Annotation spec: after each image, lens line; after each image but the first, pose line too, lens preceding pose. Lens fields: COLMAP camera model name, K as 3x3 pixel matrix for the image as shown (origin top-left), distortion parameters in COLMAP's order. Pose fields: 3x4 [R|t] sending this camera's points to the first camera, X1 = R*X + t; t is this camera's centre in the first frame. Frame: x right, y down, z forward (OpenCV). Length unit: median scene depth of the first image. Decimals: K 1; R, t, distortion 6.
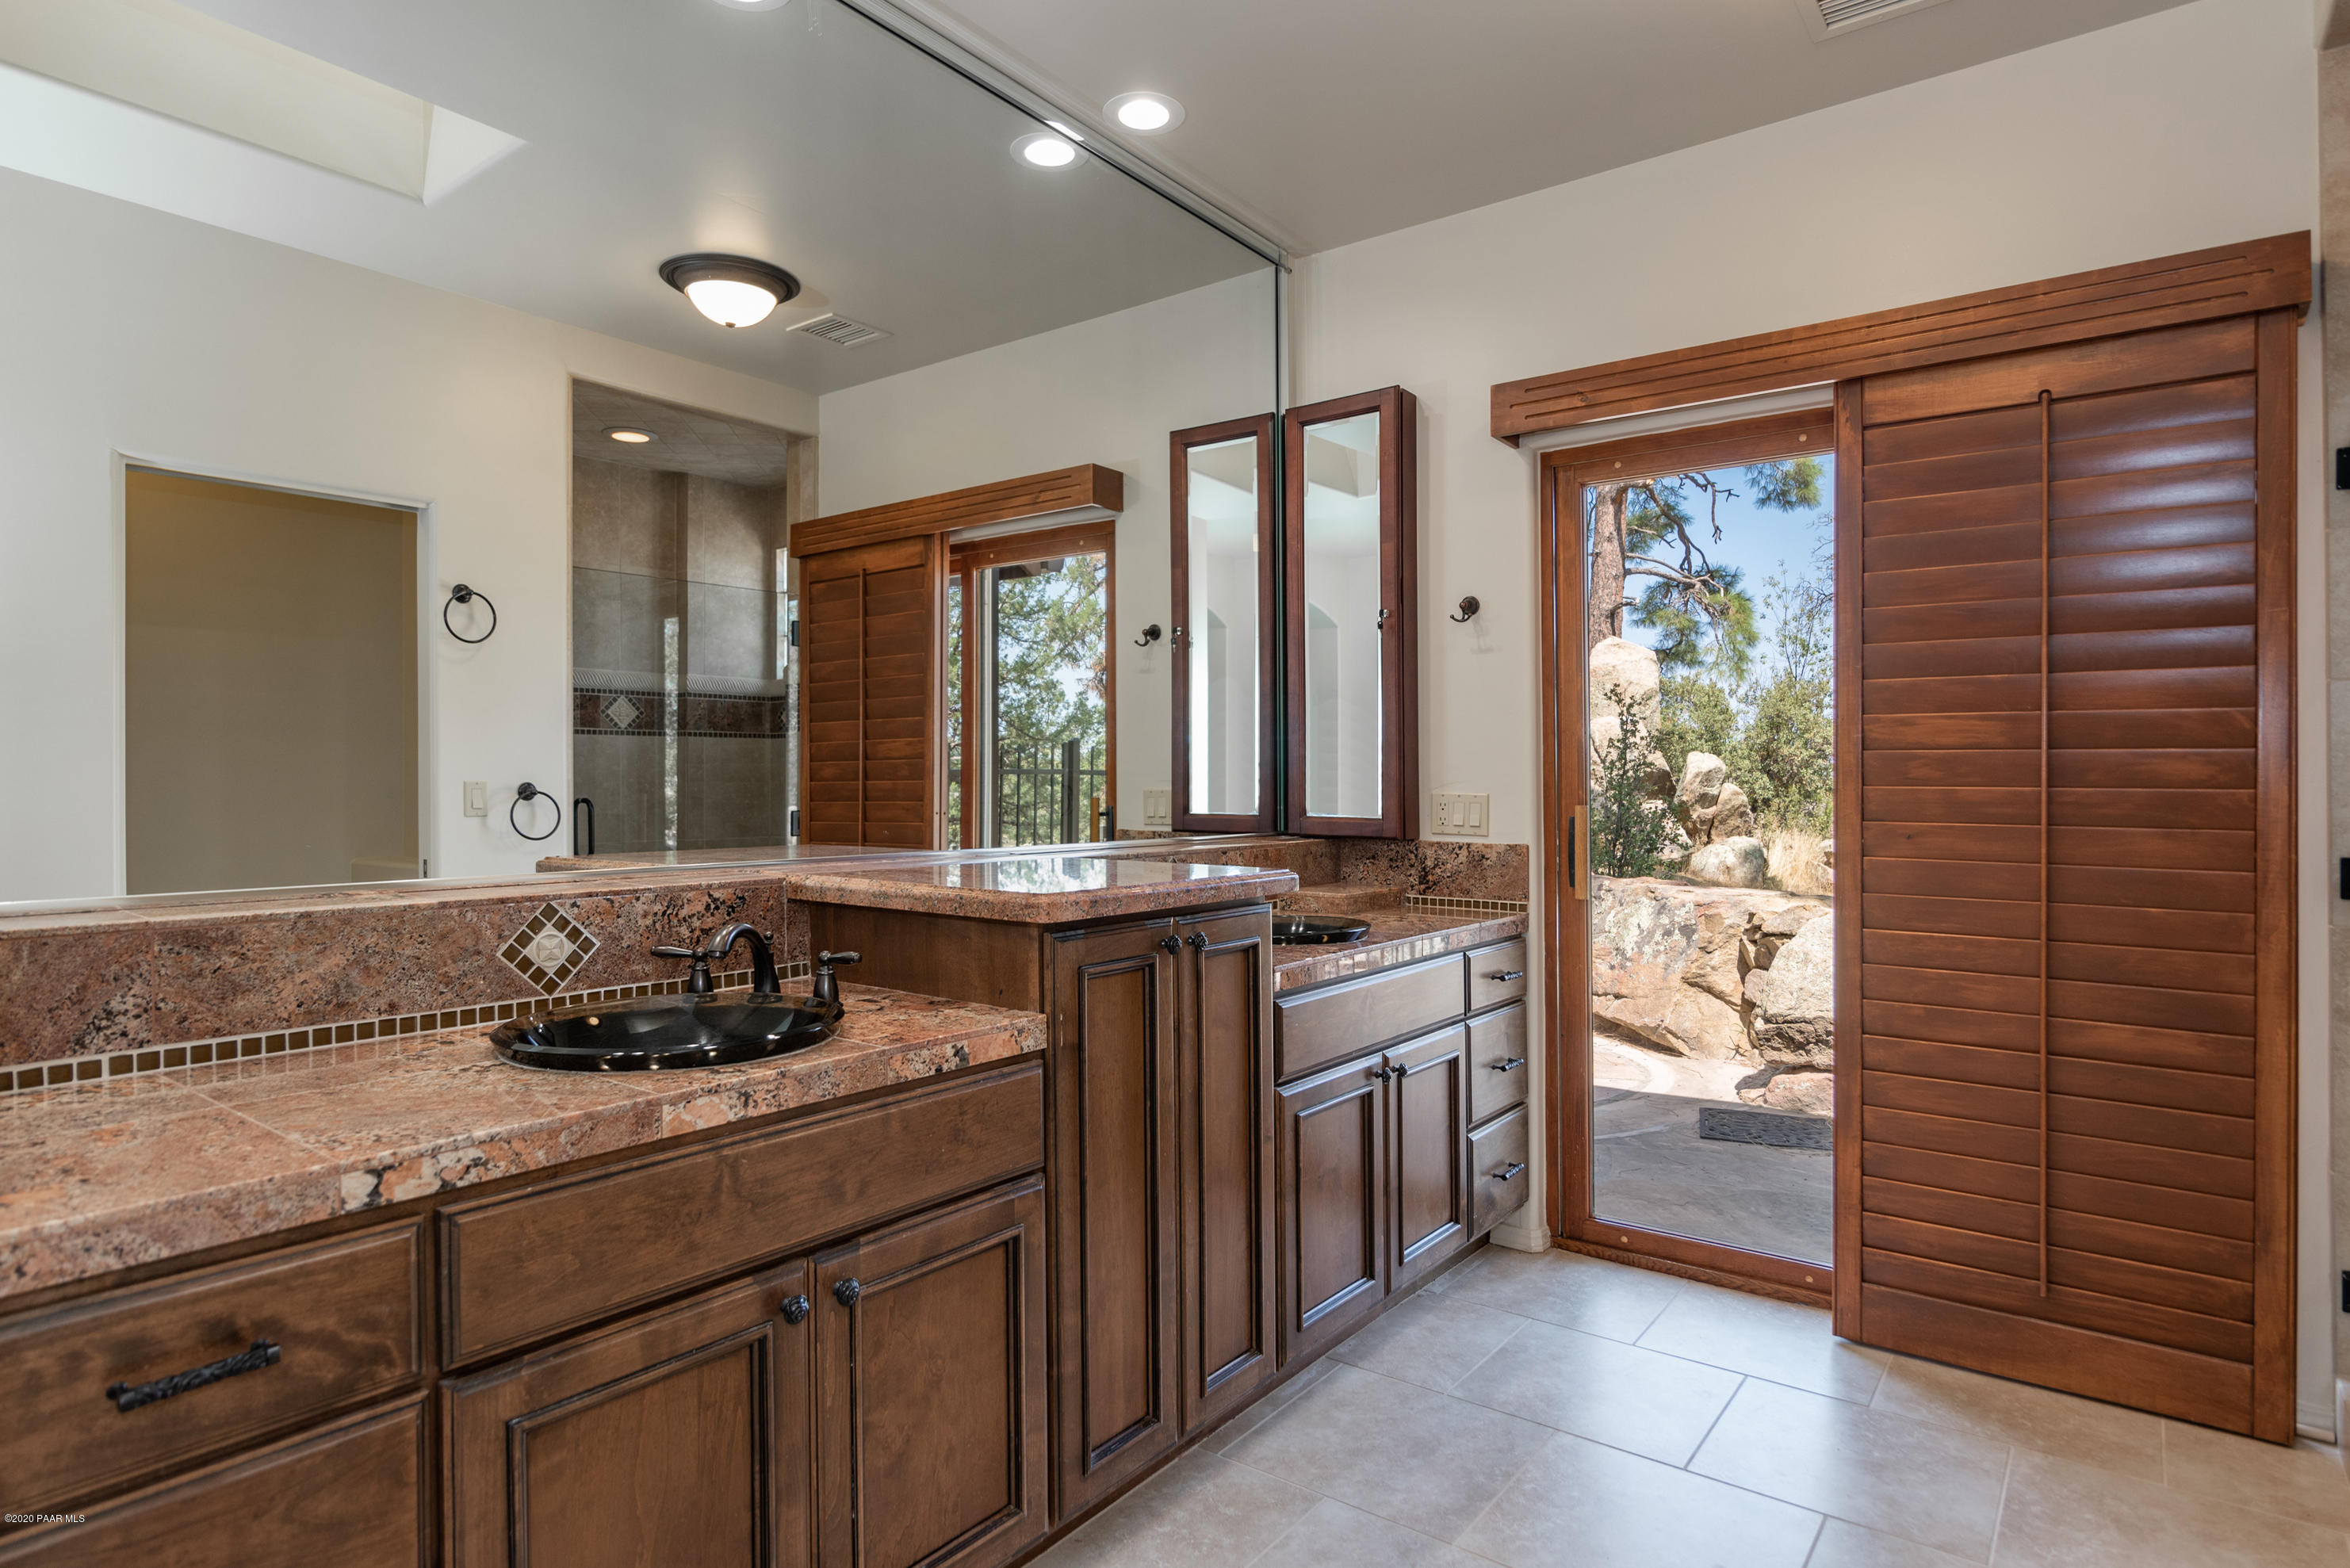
lens RADIAL K [[1230.8, 0, 1166.0], [0, 1230.8, 792.2], [0, 0, 1]] dist [-0.002174, -0.001461]
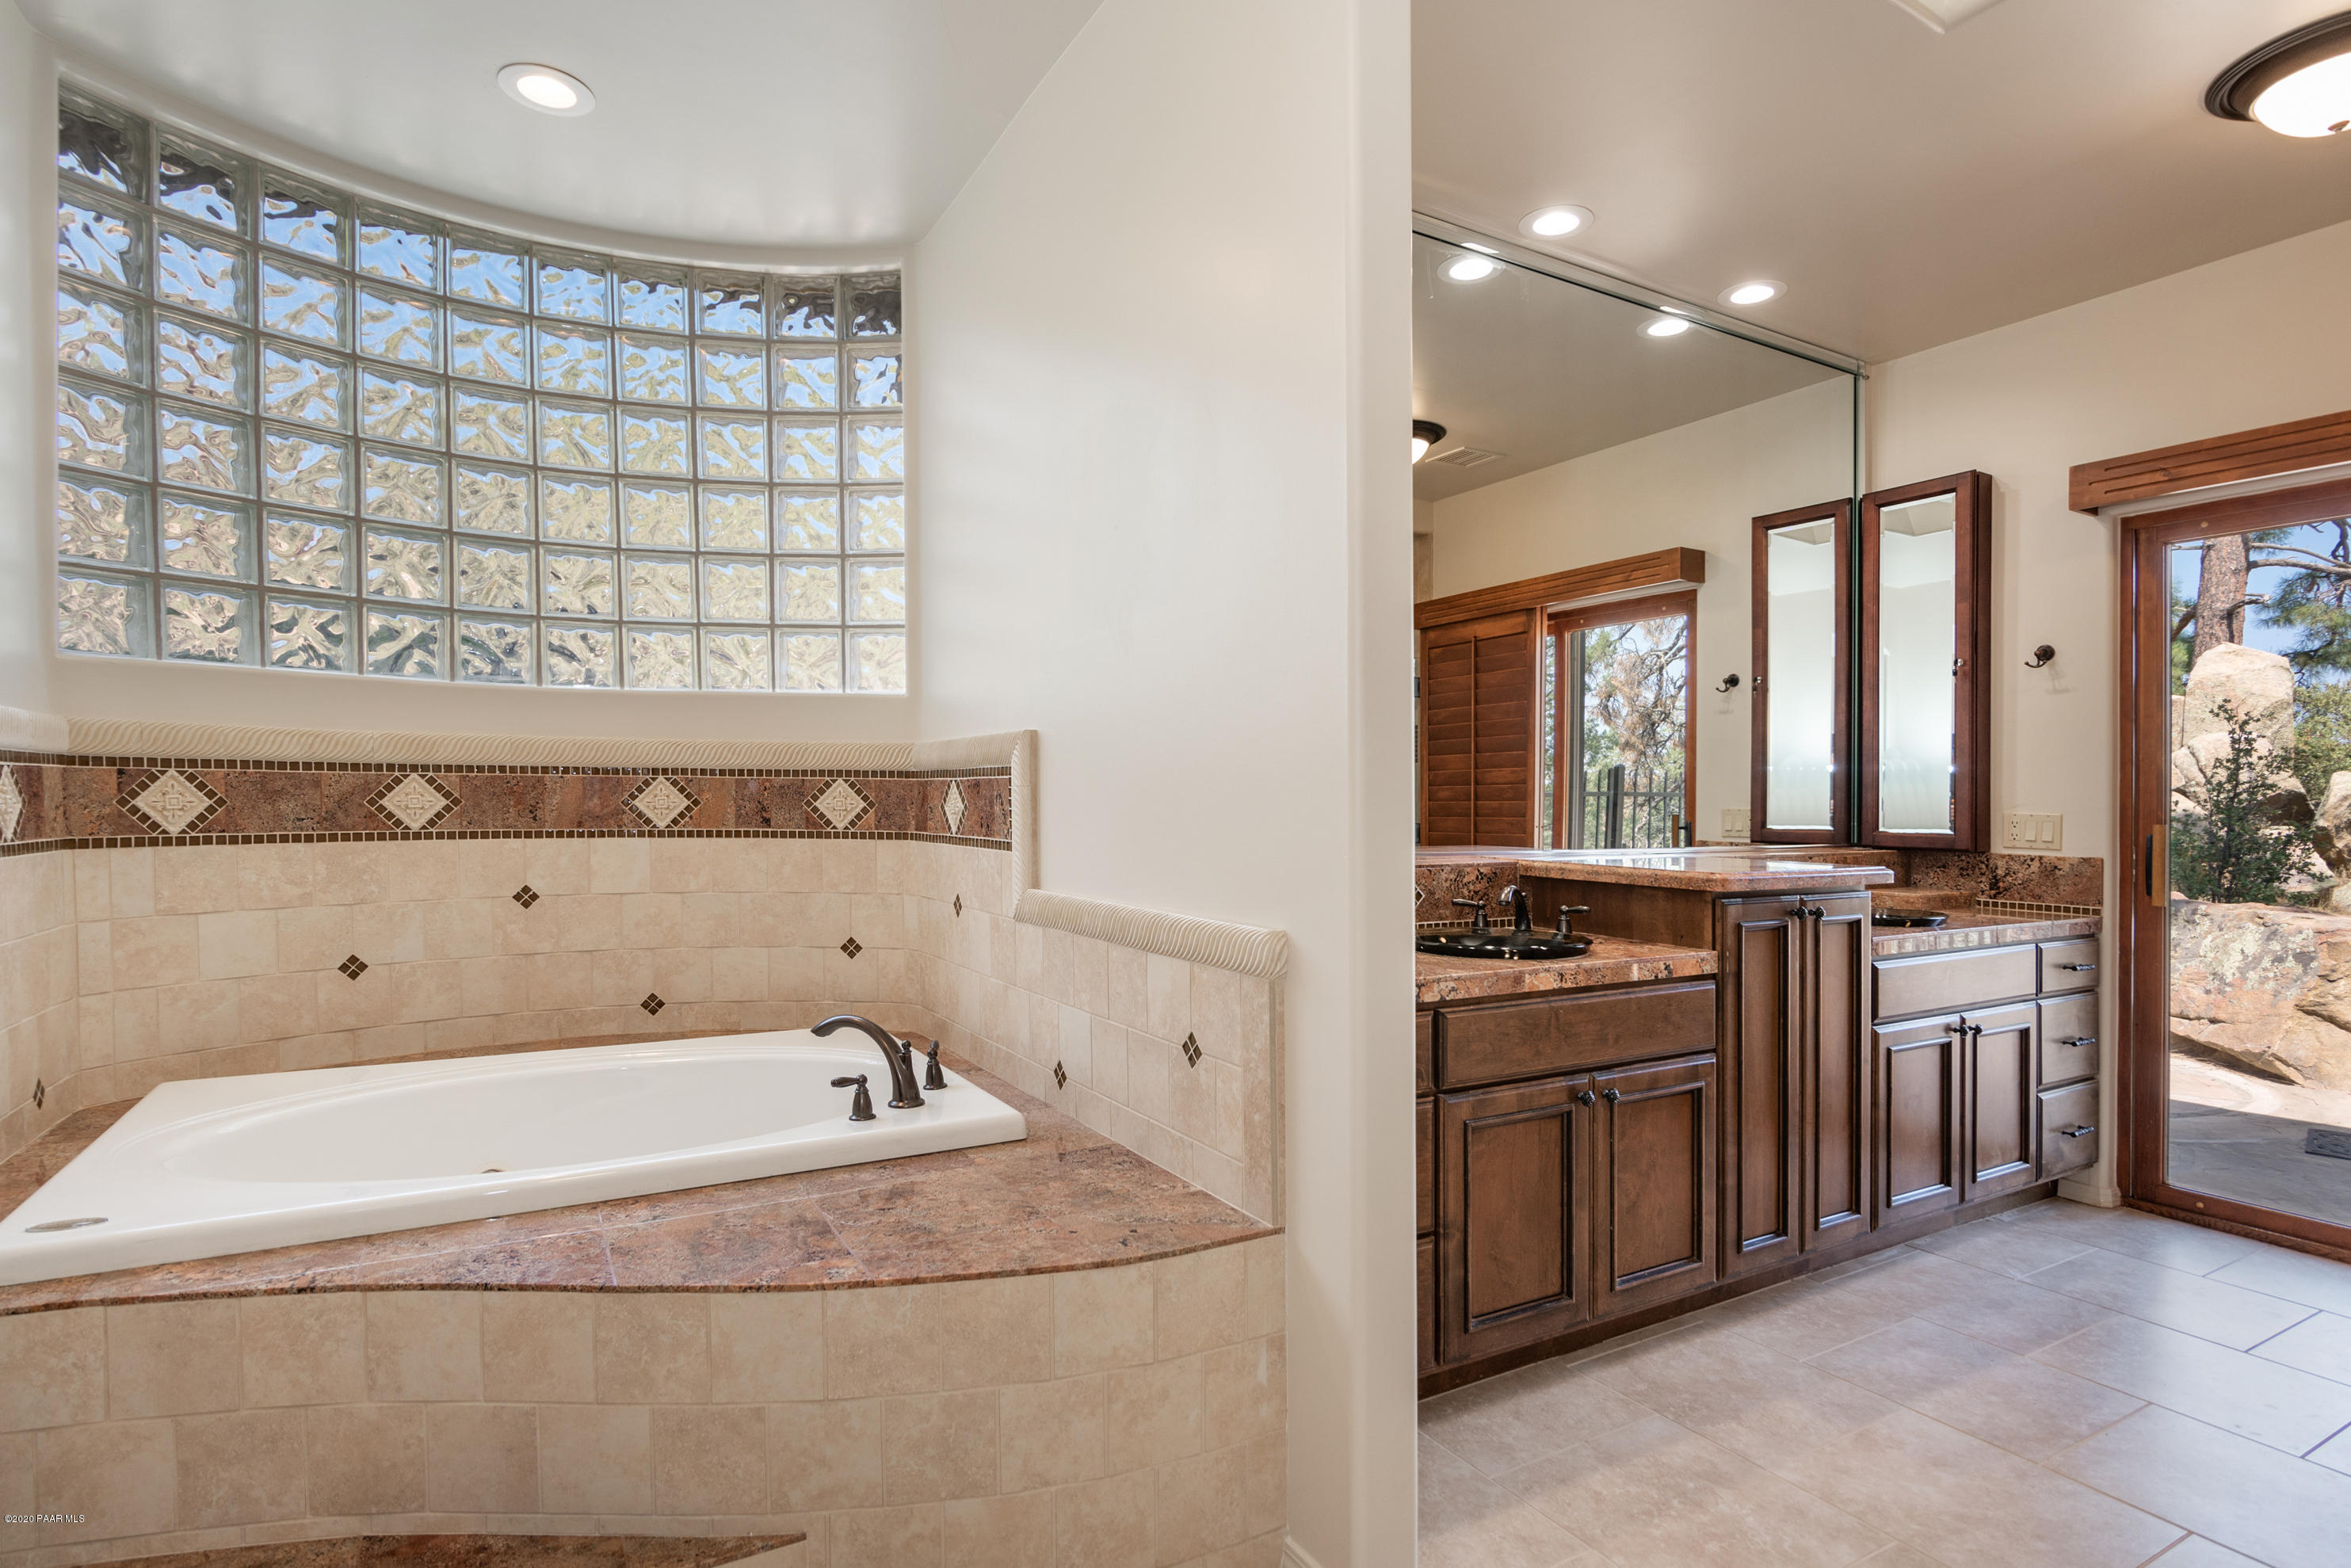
lens RADIAL K [[1154.7, 0, 1176.6], [0, 1154.7, 821.5], [0, 0, 1]] dist [-0.005573, -0.000532]
pose [[0.922622, 0.010505, -0.385561, -0.096638], [-0.007420, 0.999927, 0.009489, 0.004907], [0.385633, -0.005894, 0.922633, -0.347729]]
